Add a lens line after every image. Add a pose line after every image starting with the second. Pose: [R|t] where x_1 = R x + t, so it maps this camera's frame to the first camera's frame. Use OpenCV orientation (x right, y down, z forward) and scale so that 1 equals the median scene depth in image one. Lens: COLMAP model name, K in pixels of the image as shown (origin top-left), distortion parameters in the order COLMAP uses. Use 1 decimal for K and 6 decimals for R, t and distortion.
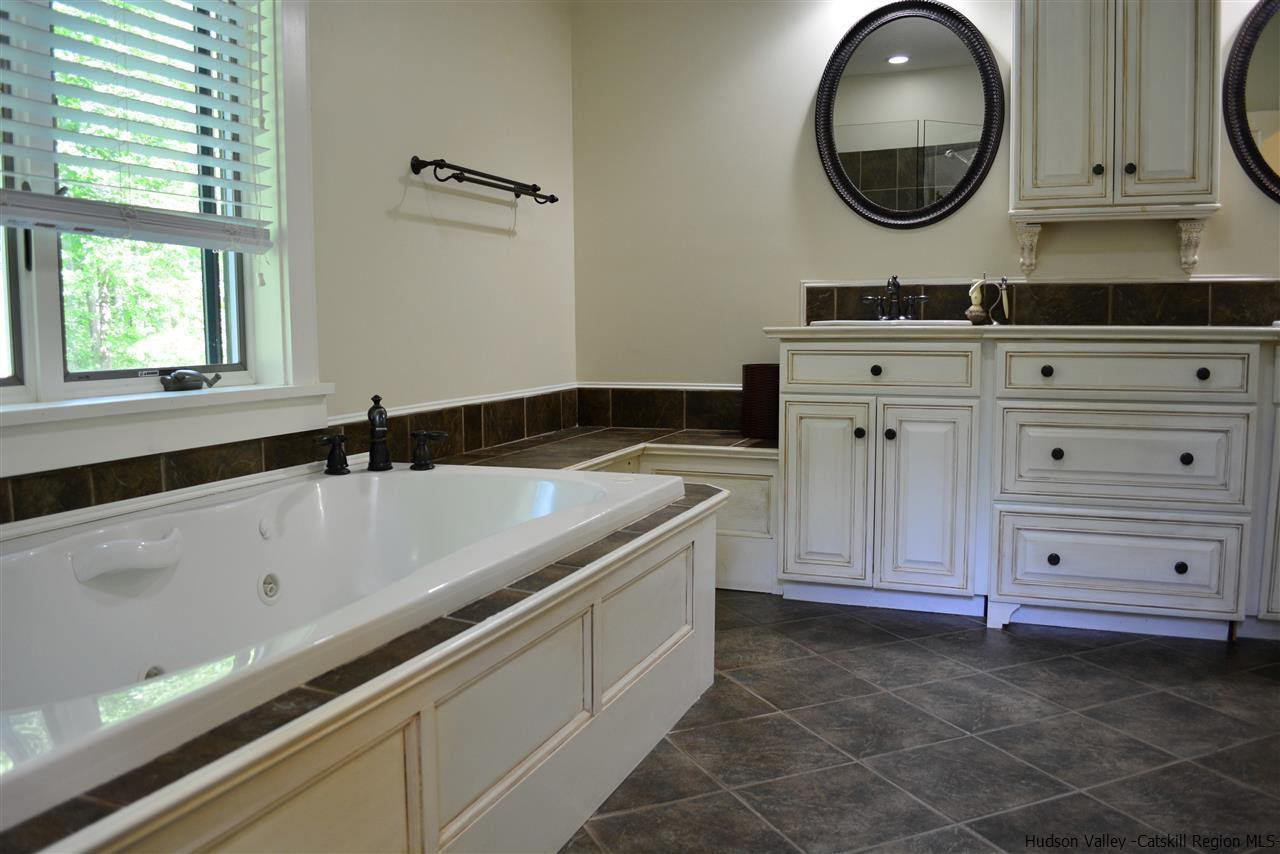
lens RADIAL K [[1011.8, 0, 639.3], [0, 1011.8, 426.6], [0, 0, 1]] dist [-0.079500, 0.007404]
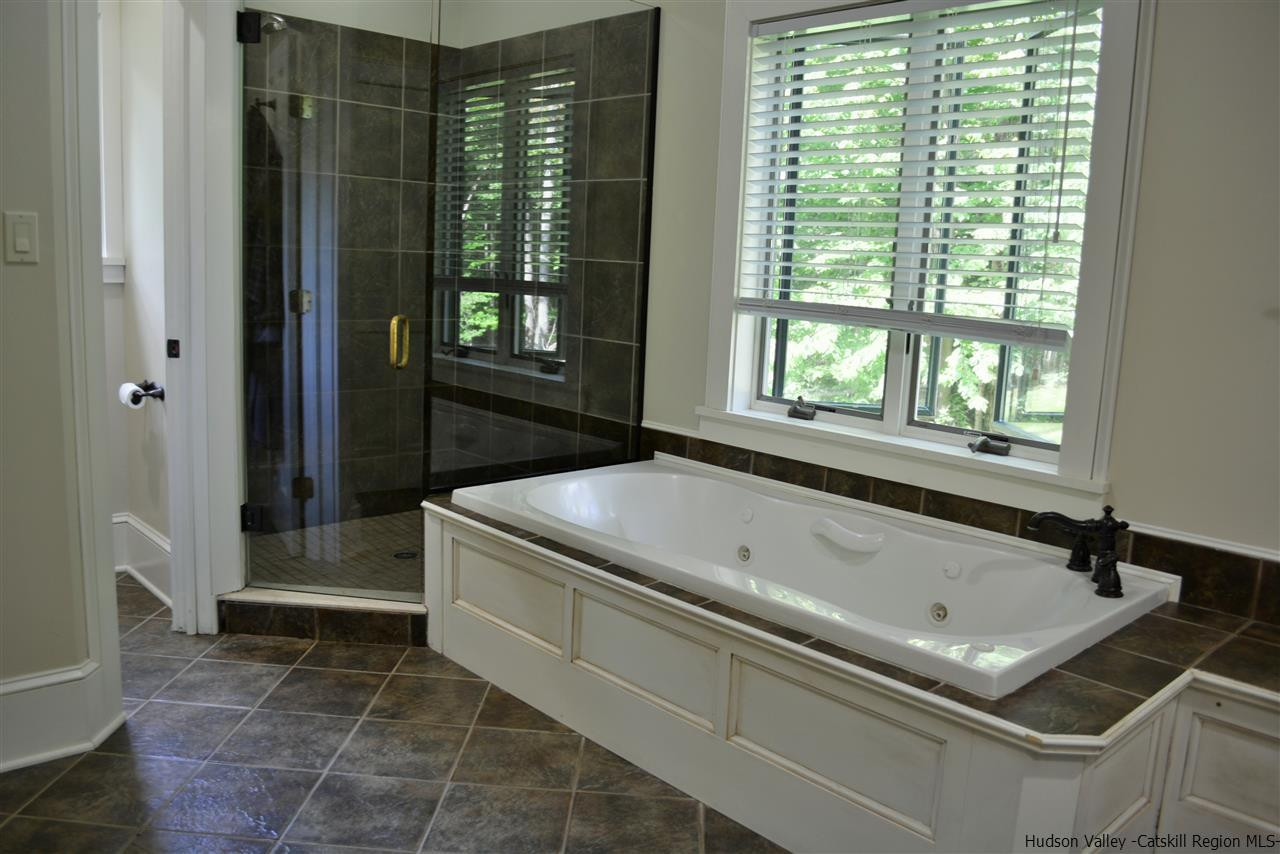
lens RADIAL K [[1011.8, 0, 639.9], [0, 1011.8, 425.3], [0, 0, 1]] dist [-0.079500, 0.007404]
pose [[-0.432347, 0.135941, -0.891401, 1.204842], [-0.130149, 0.968811, 0.210871, -0.388018], [0.892265, 0.207184, -0.401170, 1.507231]]
